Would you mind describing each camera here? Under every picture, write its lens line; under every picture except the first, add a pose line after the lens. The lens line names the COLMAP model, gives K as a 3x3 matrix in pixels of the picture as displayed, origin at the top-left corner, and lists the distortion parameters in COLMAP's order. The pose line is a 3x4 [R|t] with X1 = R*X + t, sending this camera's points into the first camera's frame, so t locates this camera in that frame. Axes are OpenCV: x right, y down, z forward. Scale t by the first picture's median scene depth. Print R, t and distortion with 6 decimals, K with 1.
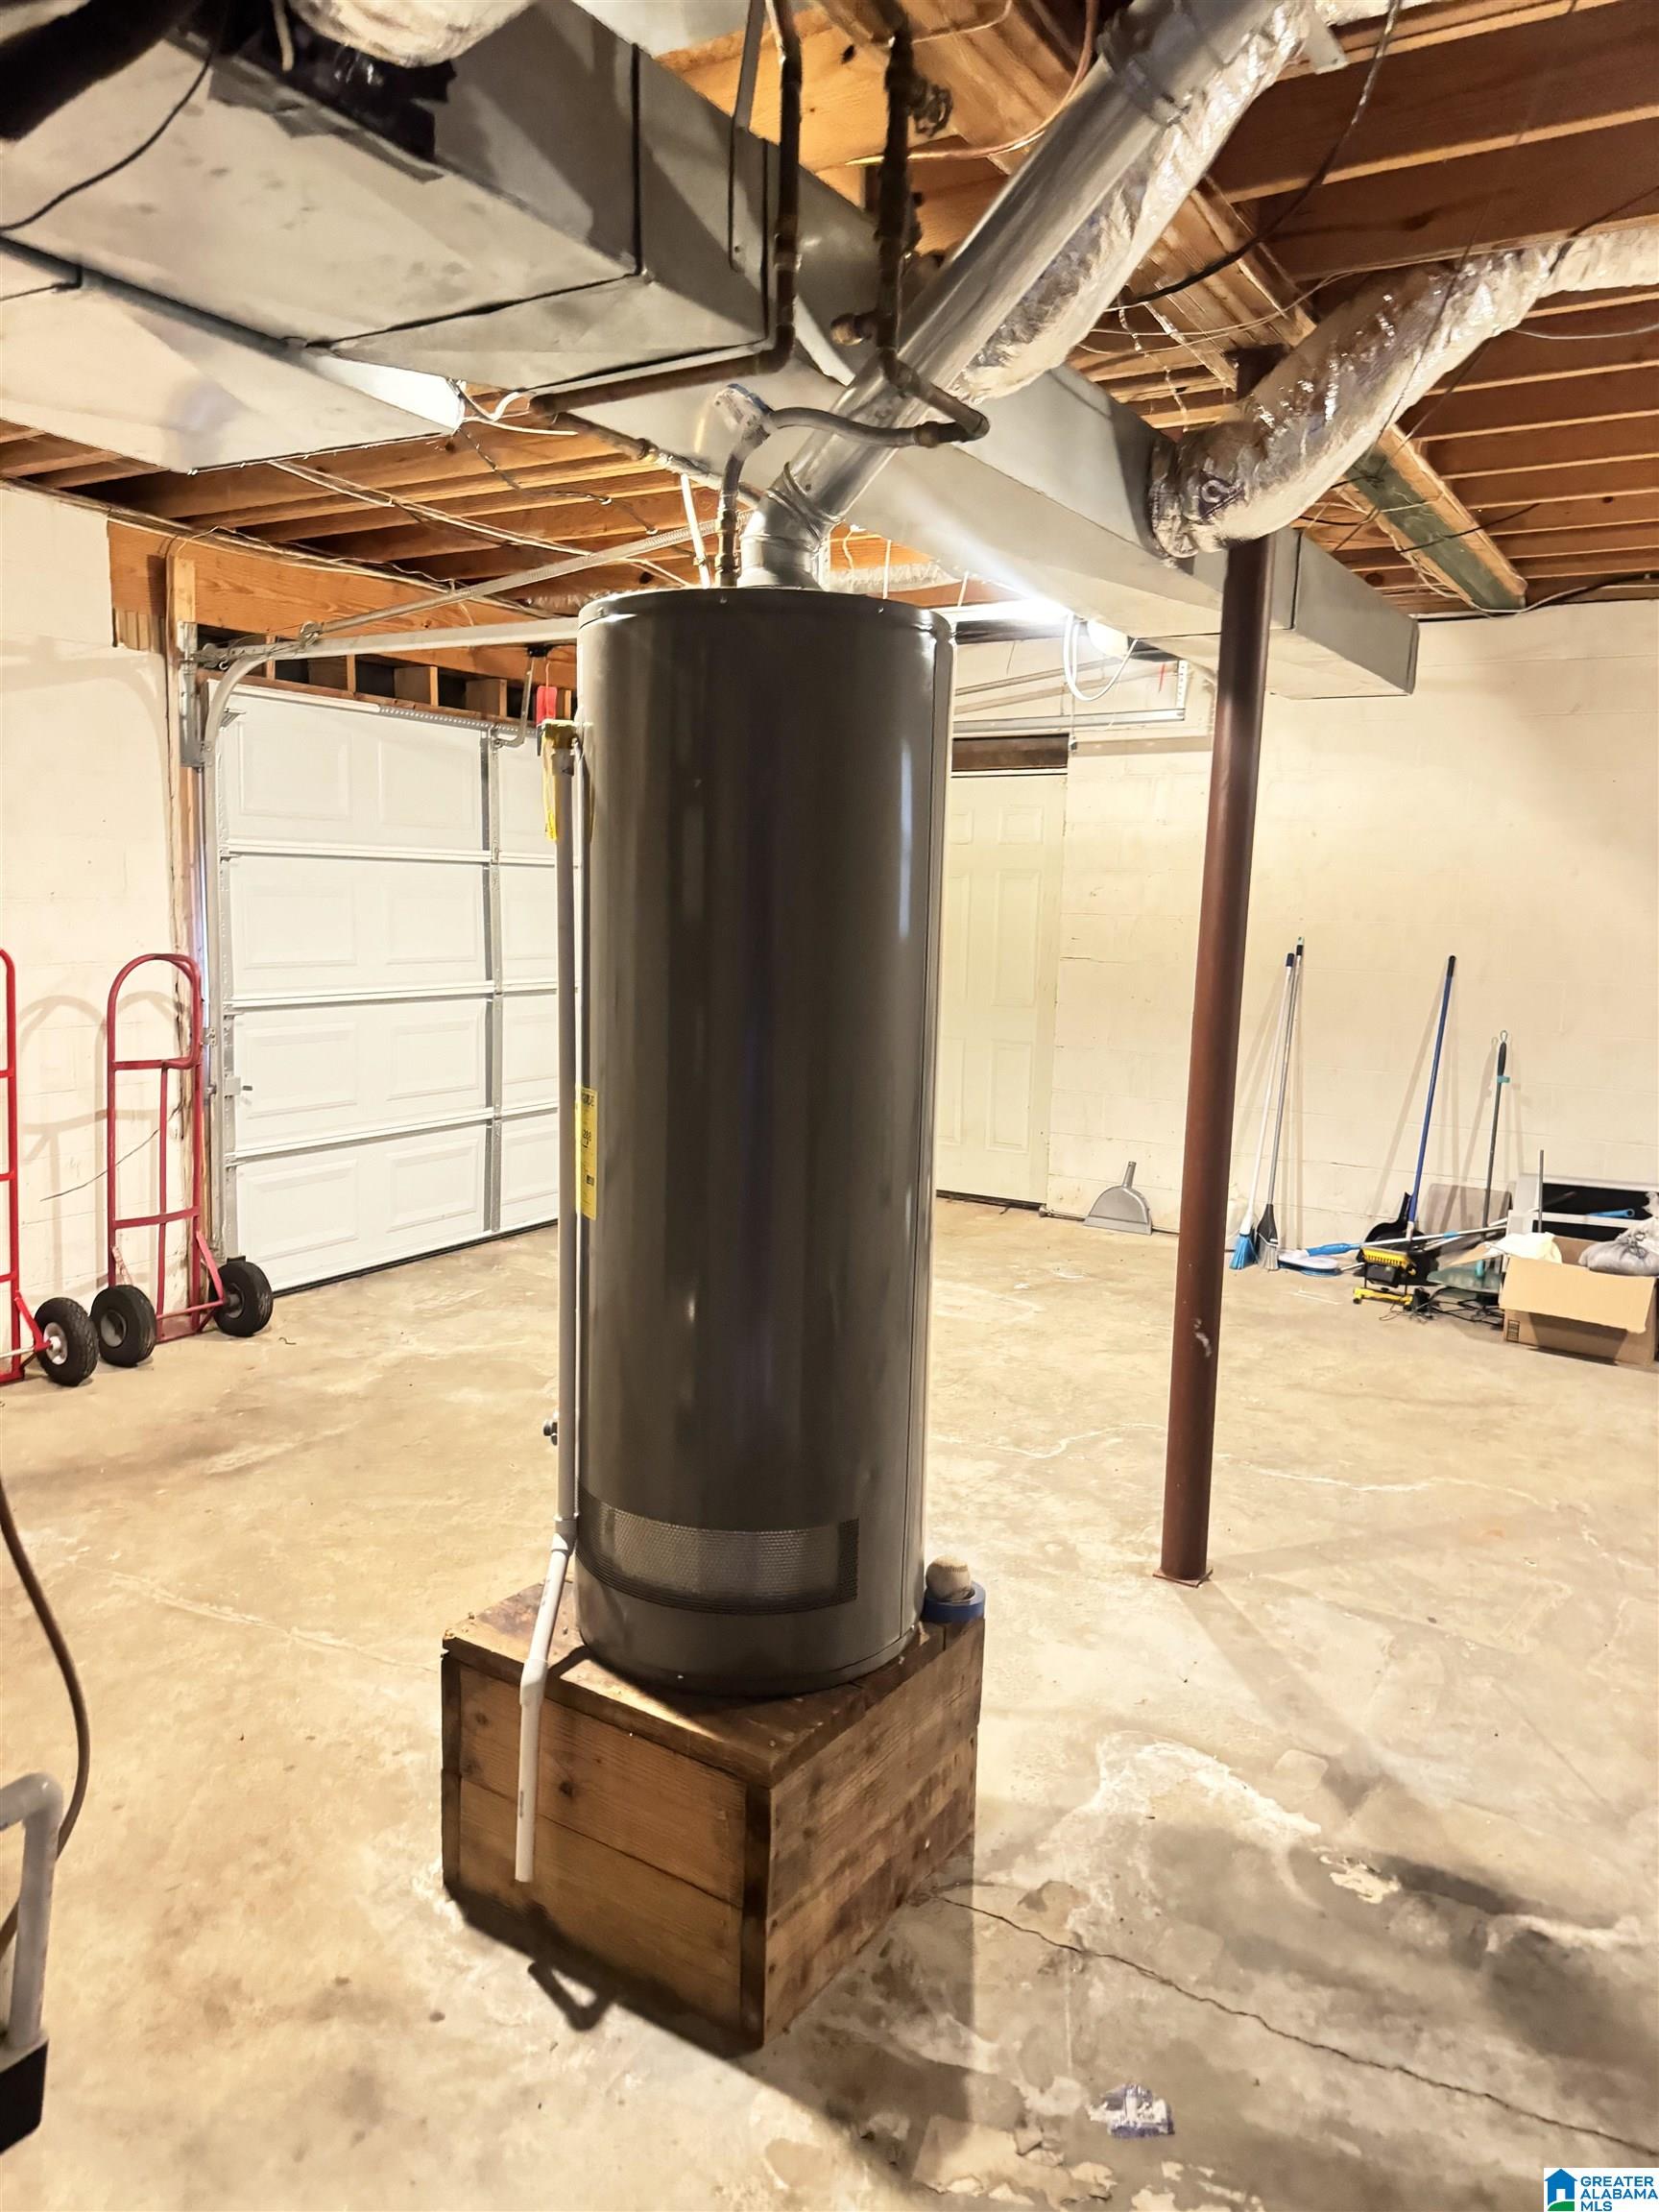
lens RADIAL K [[1564.7, 0, 846.9], [0, 1564.7, 1102.3], [0, 0, 1]] dist [0.037356, -0.040225]
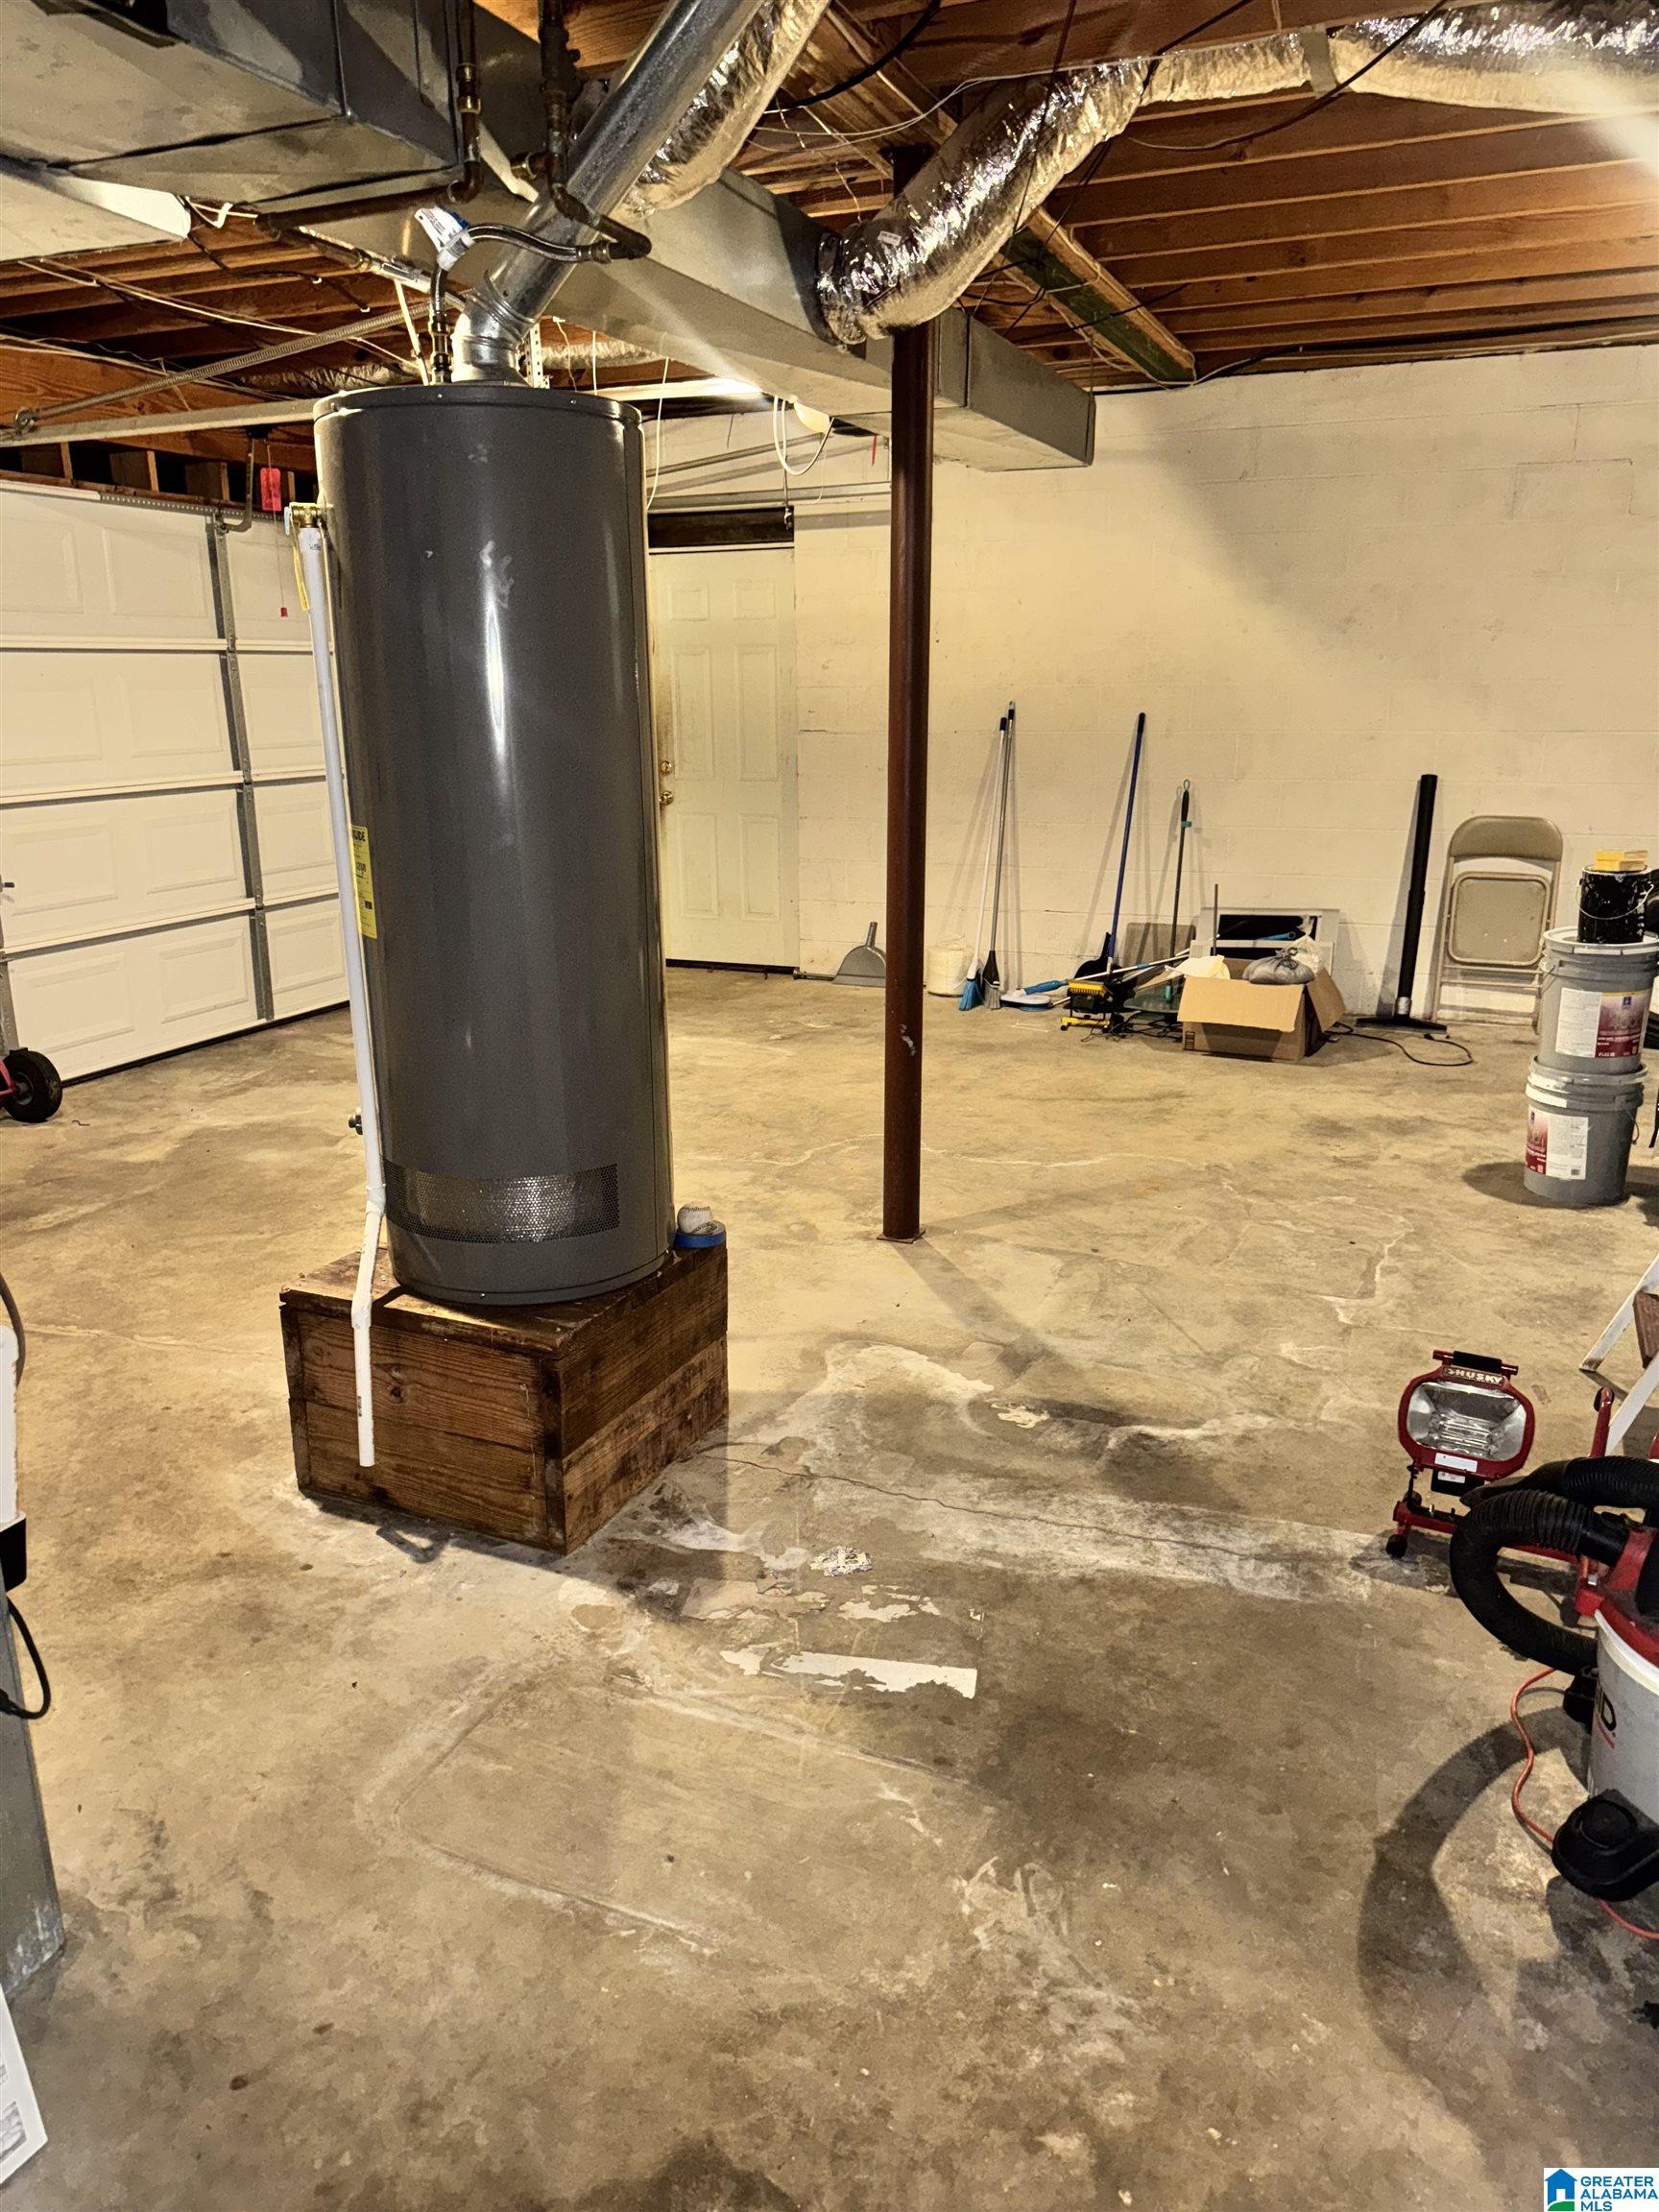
lens RADIAL K [[1564.7, 0, 833.9], [0, 1564.7, 1117.3], [0, 0, 1]] dist [0.037356, -0.040225]
pose [[0.989382, -0.068843, 0.127997, 0.016110], [0.050705, 0.988863, 0.139924, 0.042451], [-0.136204, -0.131949, 0.981854, -0.176727]]
